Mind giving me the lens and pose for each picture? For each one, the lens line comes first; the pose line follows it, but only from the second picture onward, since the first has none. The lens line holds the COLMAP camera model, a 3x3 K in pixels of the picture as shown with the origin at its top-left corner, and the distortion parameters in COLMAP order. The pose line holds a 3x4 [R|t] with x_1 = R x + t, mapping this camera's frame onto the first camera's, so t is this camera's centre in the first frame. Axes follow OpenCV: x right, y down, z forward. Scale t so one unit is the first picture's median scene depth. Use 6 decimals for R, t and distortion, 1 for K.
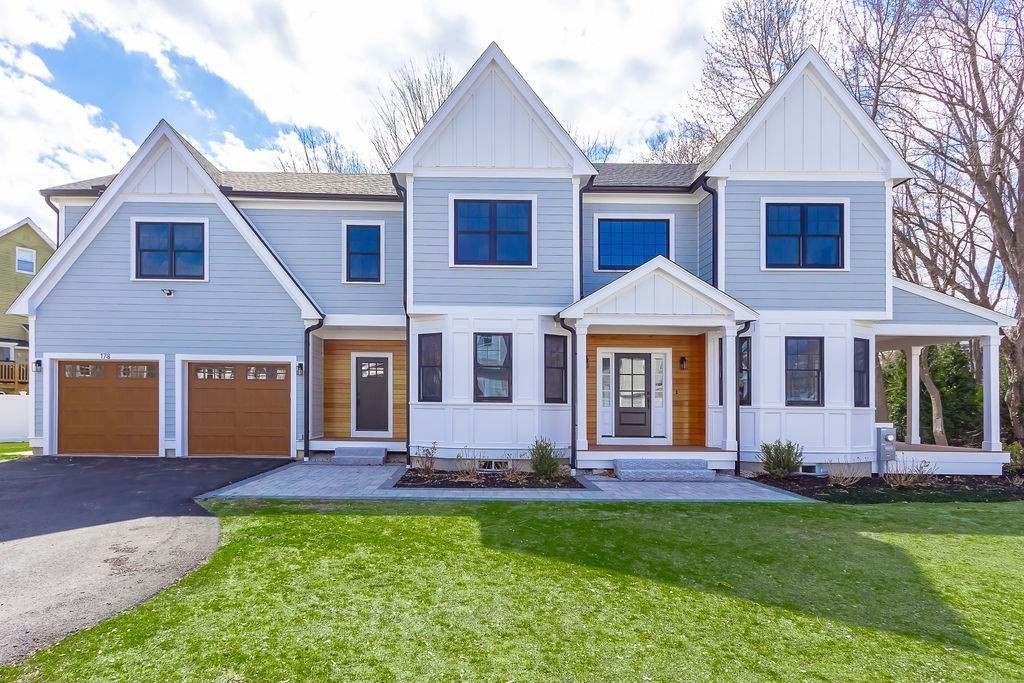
lens RADIAL K [[467.1, 0, 512.0], [0, 467.1, 364.0], [0, 0, 1]] dist [0.001520, 0.000192]
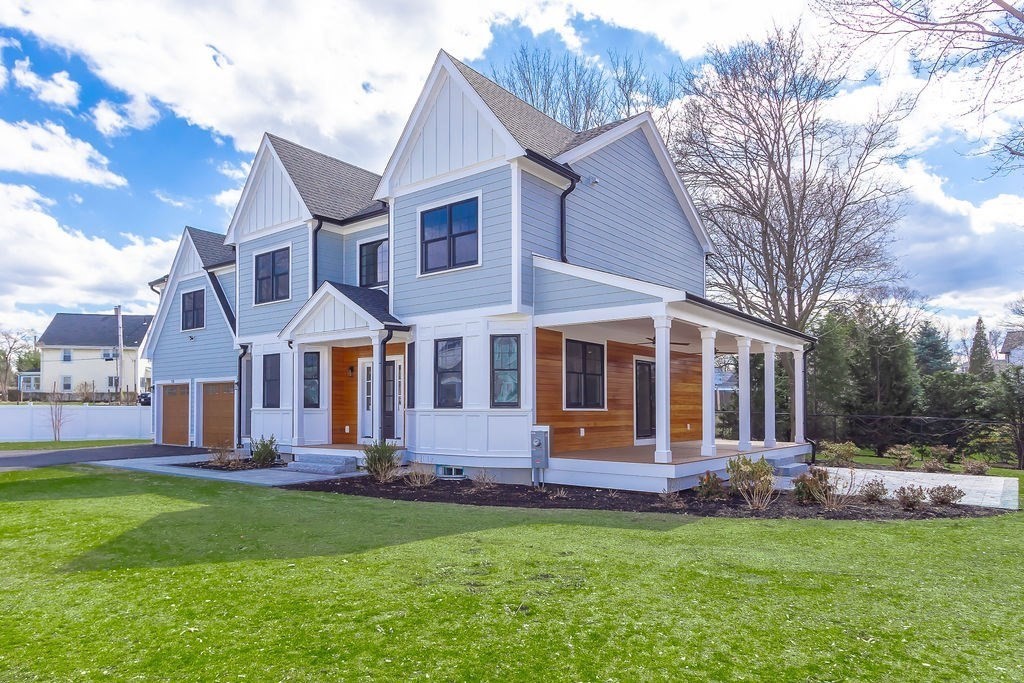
lens RADIAL K [[646.5, 0, 512.0], [0, 646.5, 341.5], [0, 0, 1]] dist [-0.001503, -0.000111]
pose [[0.783155, -0.075537, -0.617221, 1.461315], [0.059918, 0.997143, -0.046007, 0.018419], [0.618933, -0.000952, 0.785444, 0.000033]]
